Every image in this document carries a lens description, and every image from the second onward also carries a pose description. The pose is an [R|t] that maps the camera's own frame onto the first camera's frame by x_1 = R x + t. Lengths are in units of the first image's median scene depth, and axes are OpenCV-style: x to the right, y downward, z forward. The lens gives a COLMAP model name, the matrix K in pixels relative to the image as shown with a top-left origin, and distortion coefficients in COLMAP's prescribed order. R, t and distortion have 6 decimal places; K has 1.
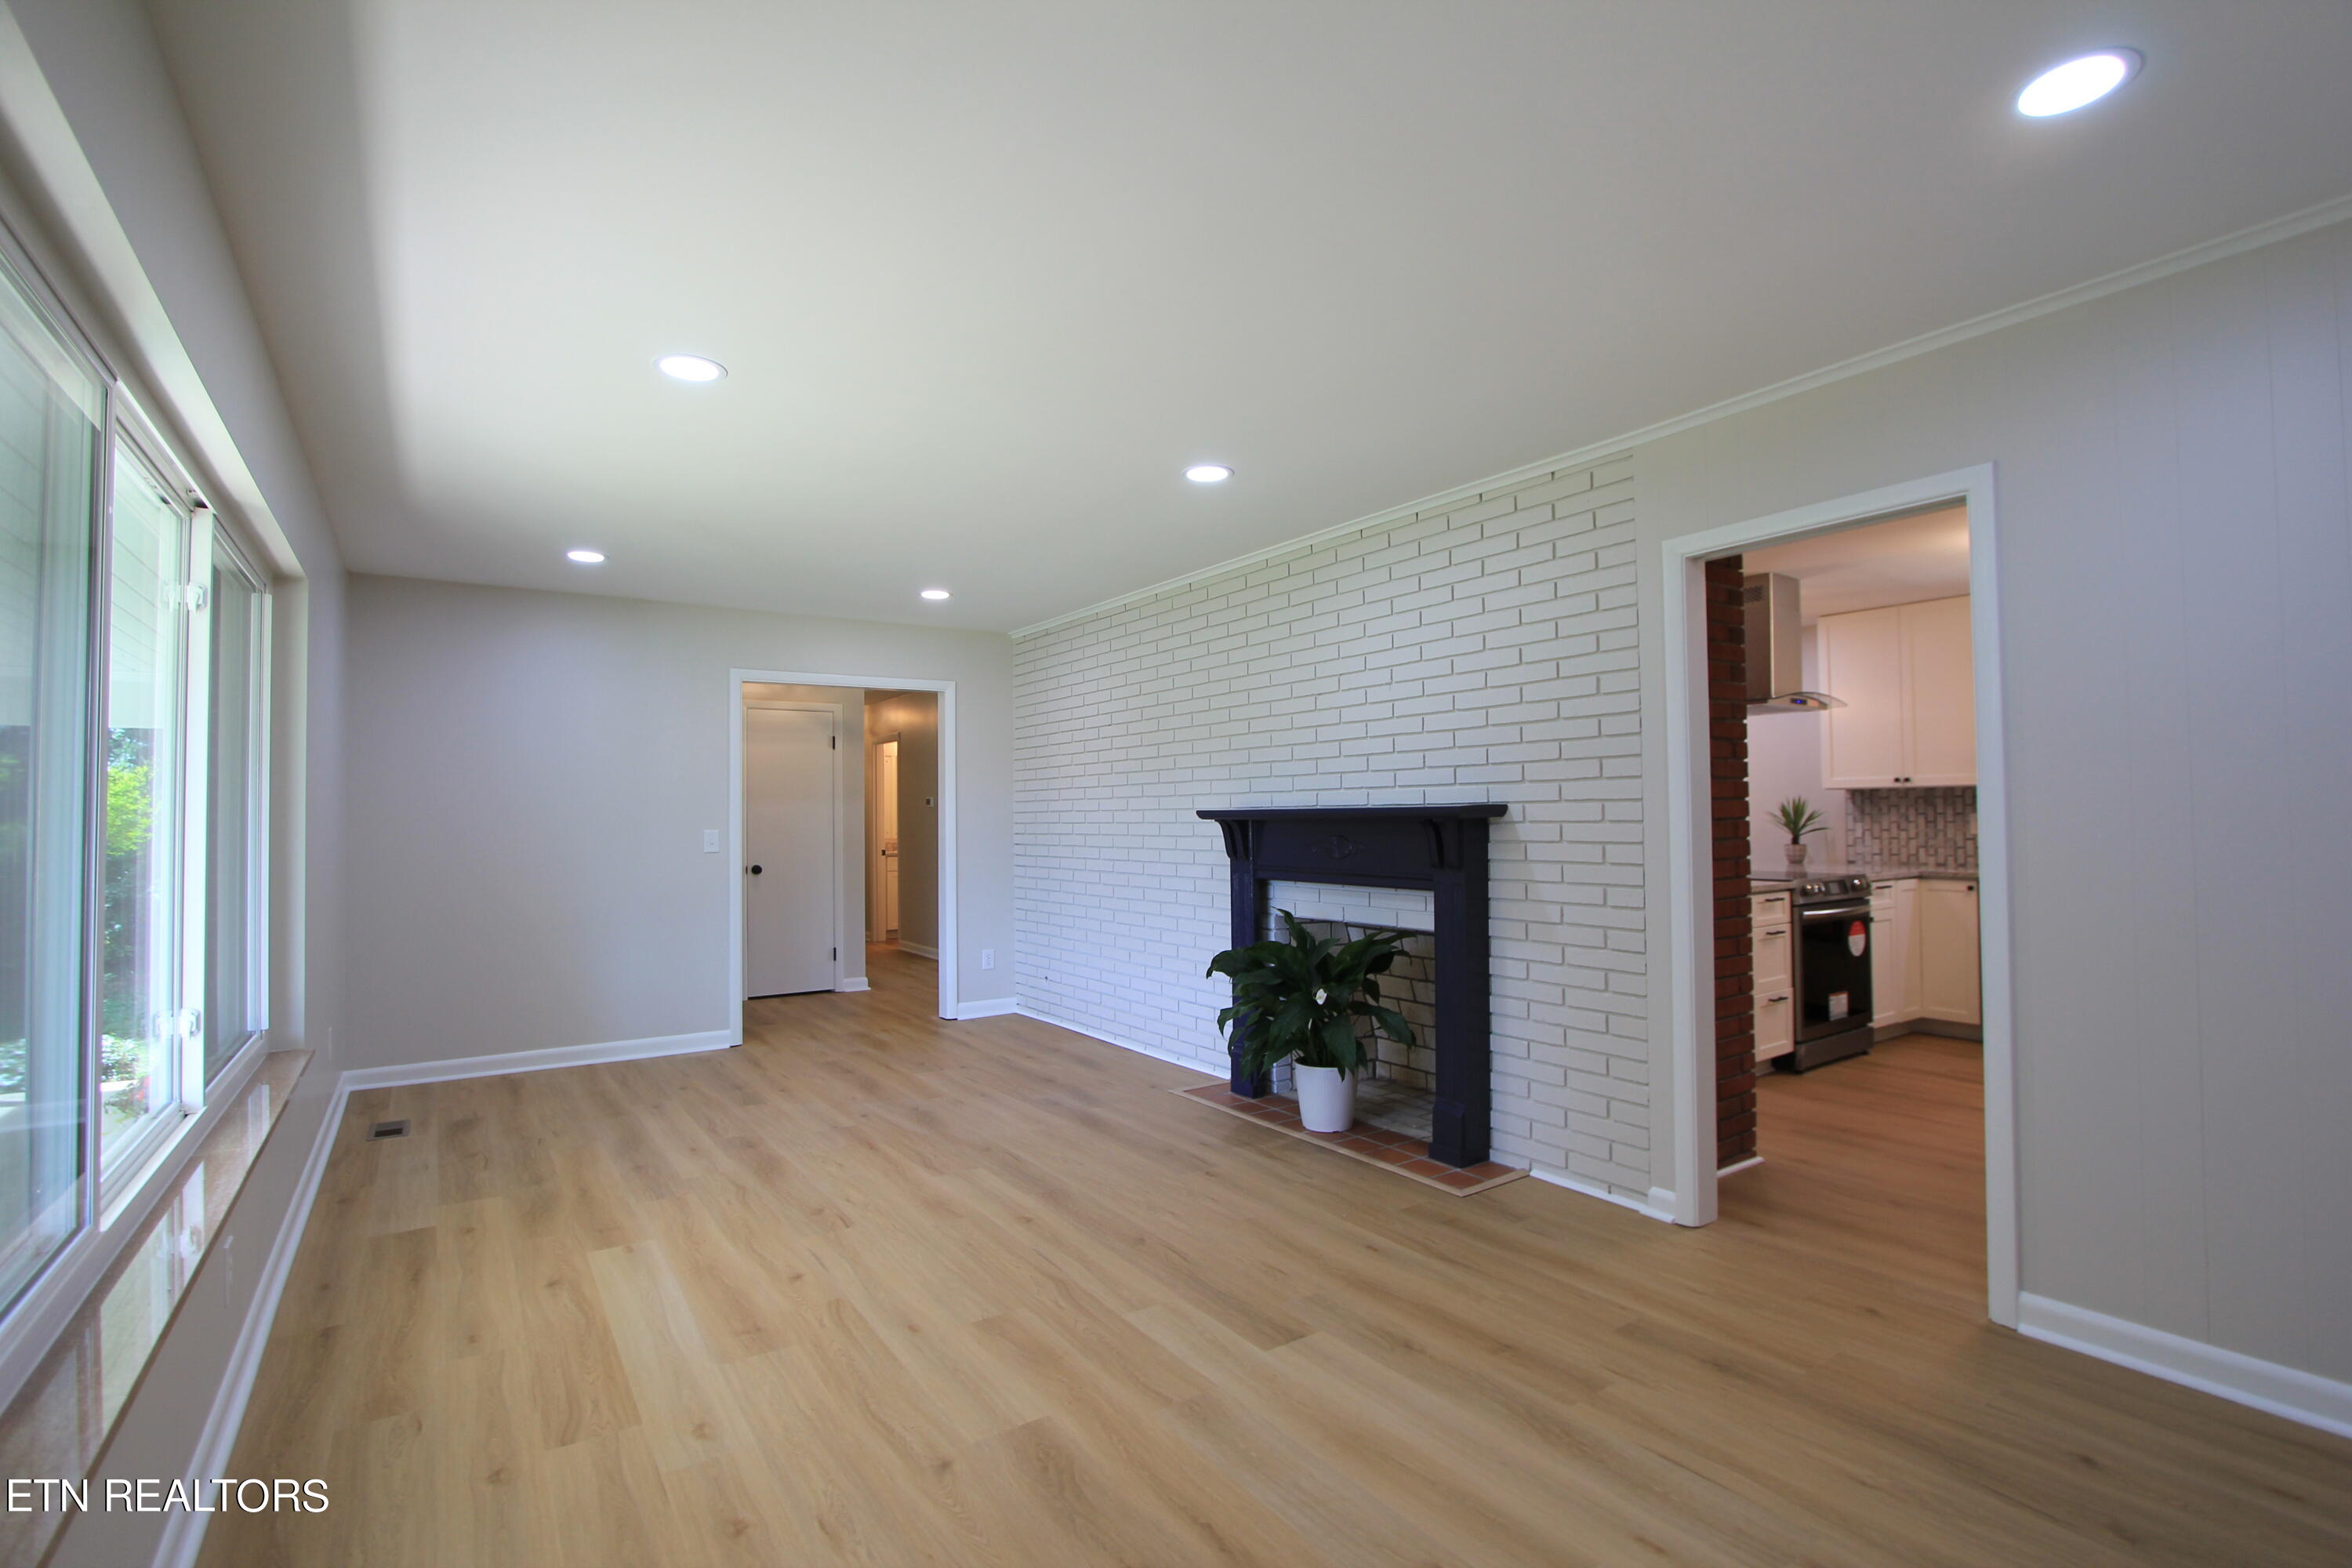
lens RADIAL K [[1083.5, 0, 1180.0], [0, 1083.5, 785.0], [0, 0, 1]] dist [-0.022376, 0.004755]
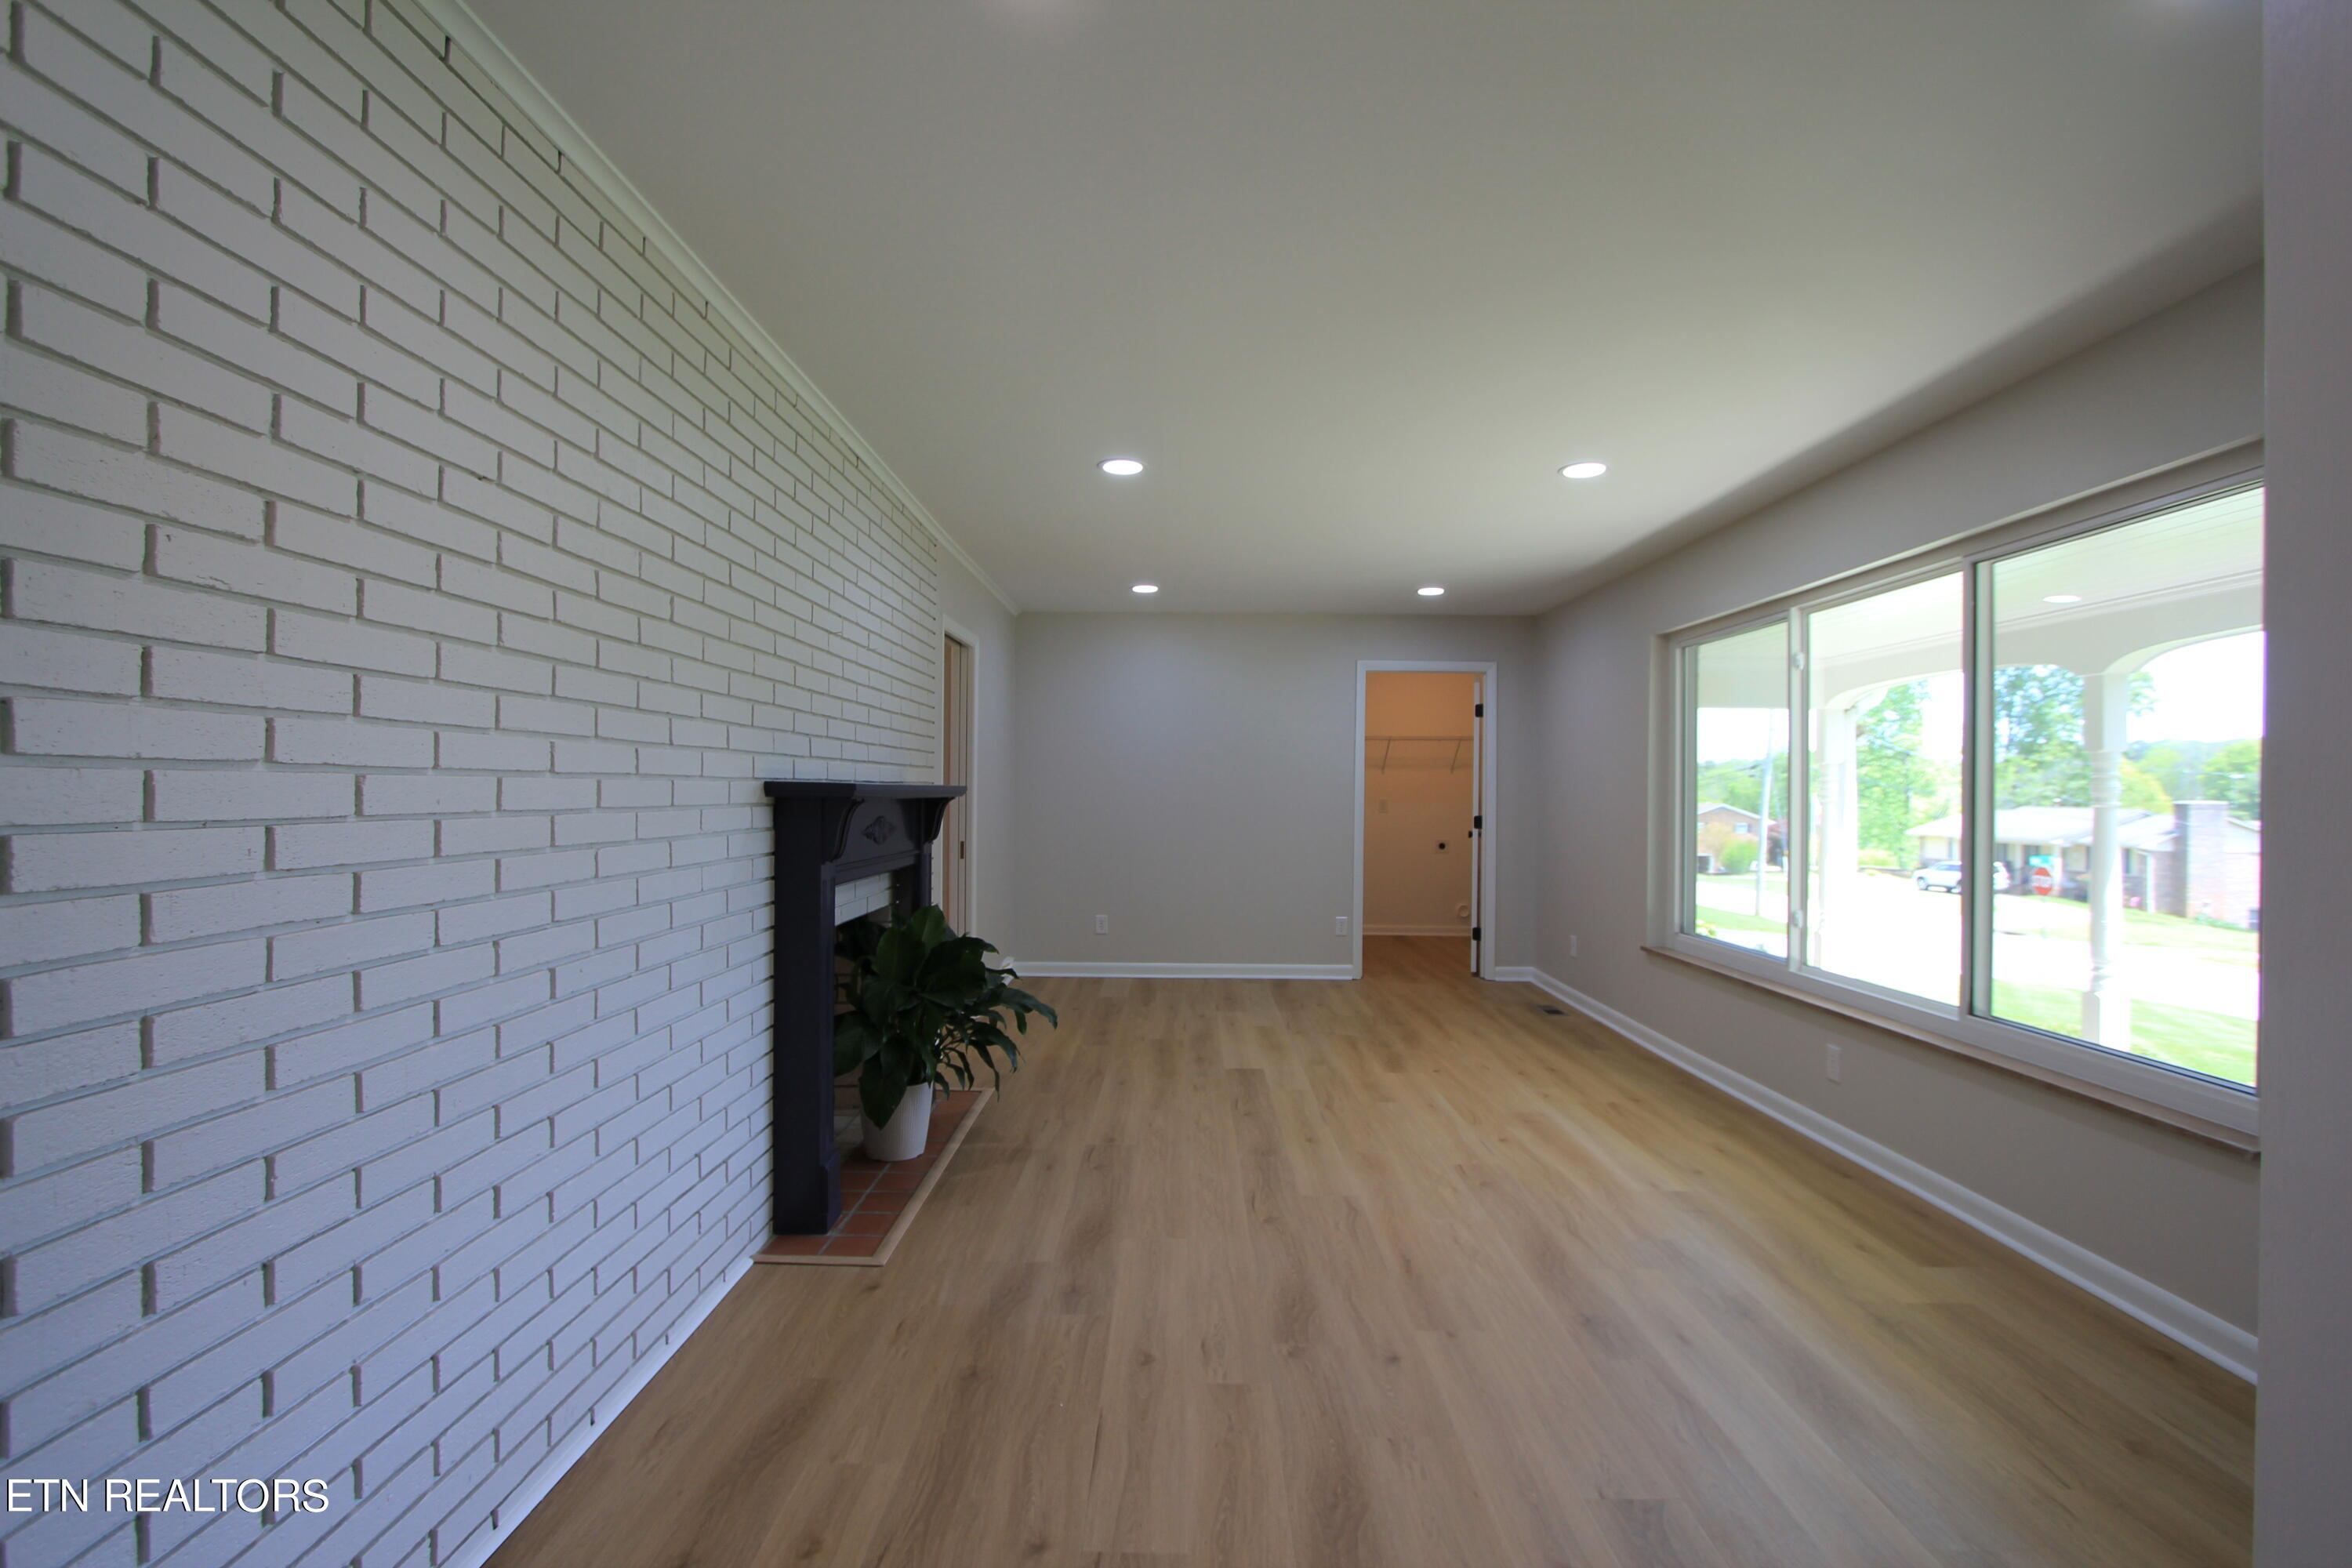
lens RADIAL K [[1083.5, 0, 1169.6], [0, 1083.5, 788.4], [0, 0, 1]] dist [-0.022376, 0.004755]
pose [[-0.815007, 0.001192, 0.579450, -0.454696], [-0.019346, 0.999384, -0.029267, 0.039295], [-0.579129, -0.035063, -0.814482, 1.341249]]
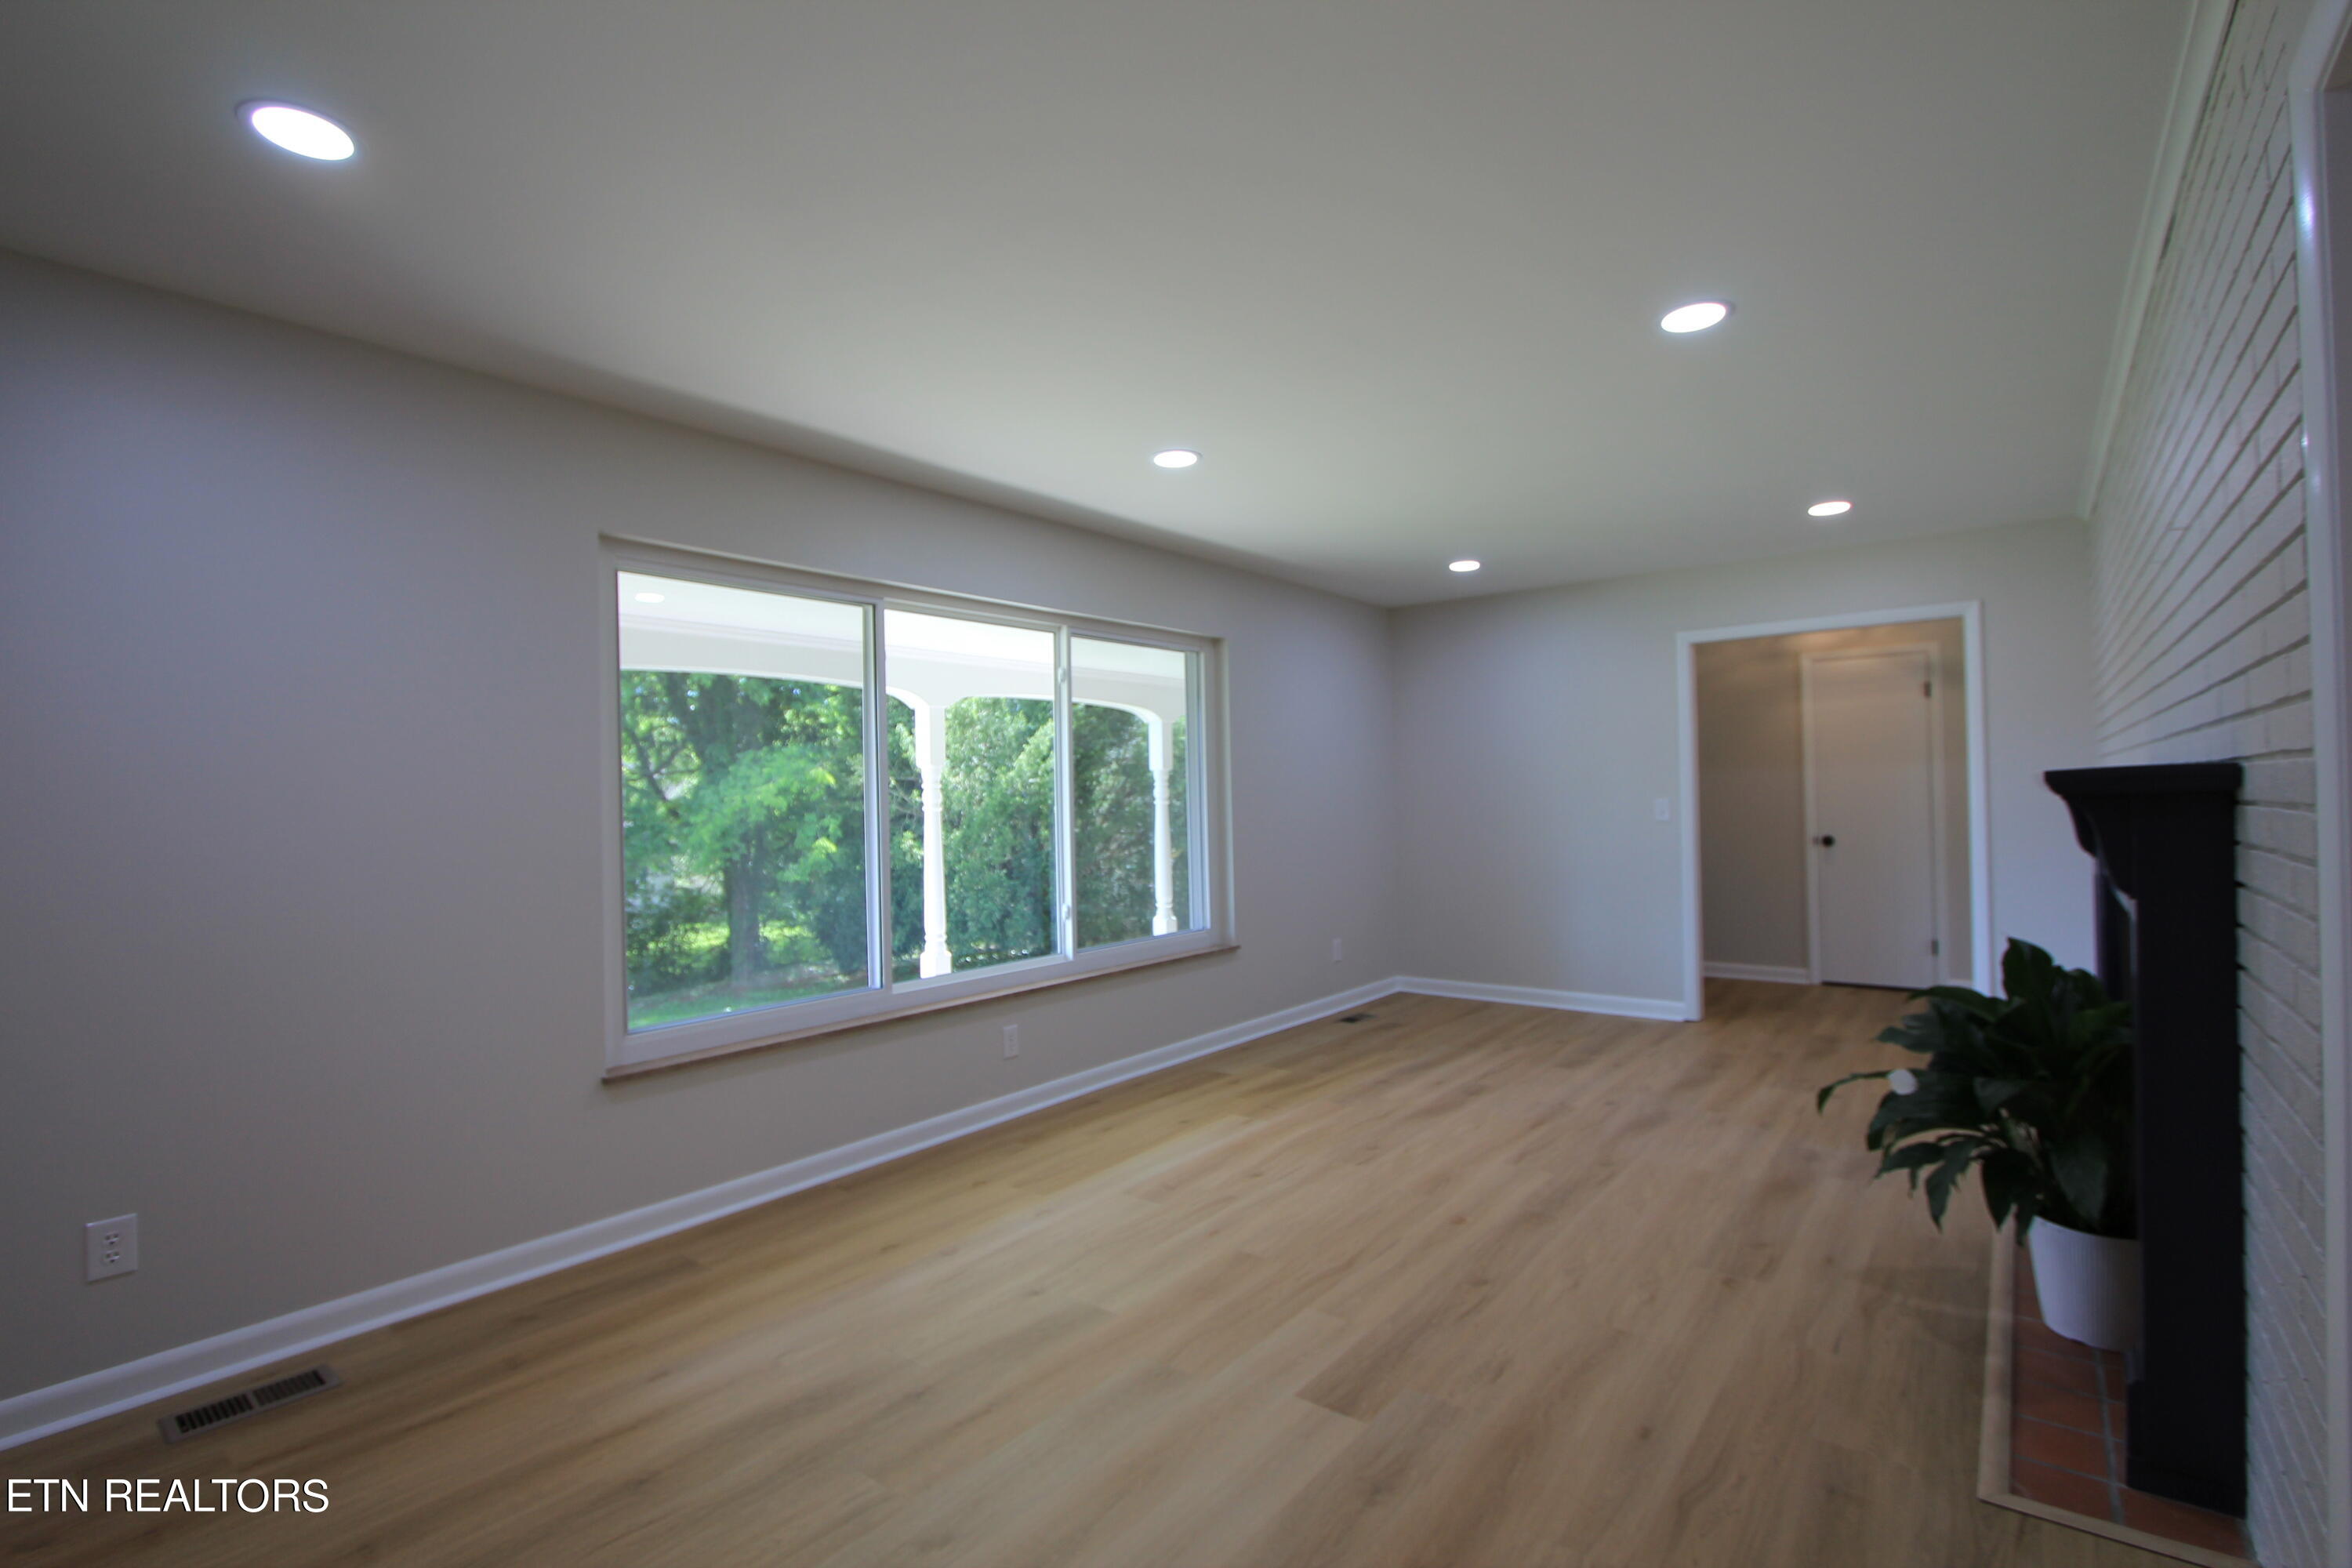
lens RADIAL K [[1083.5, 0, 1170.7], [0, 1083.5, 794.2], [0, 0, 1]] dist [-0.022376, 0.004755]
pose [[0.287664, -0.000024, -0.957731, 0.451545], [0.047202, 0.998785, 0.014153, 0.002441], [0.956567, -0.049278, 0.287316, 0.329921]]
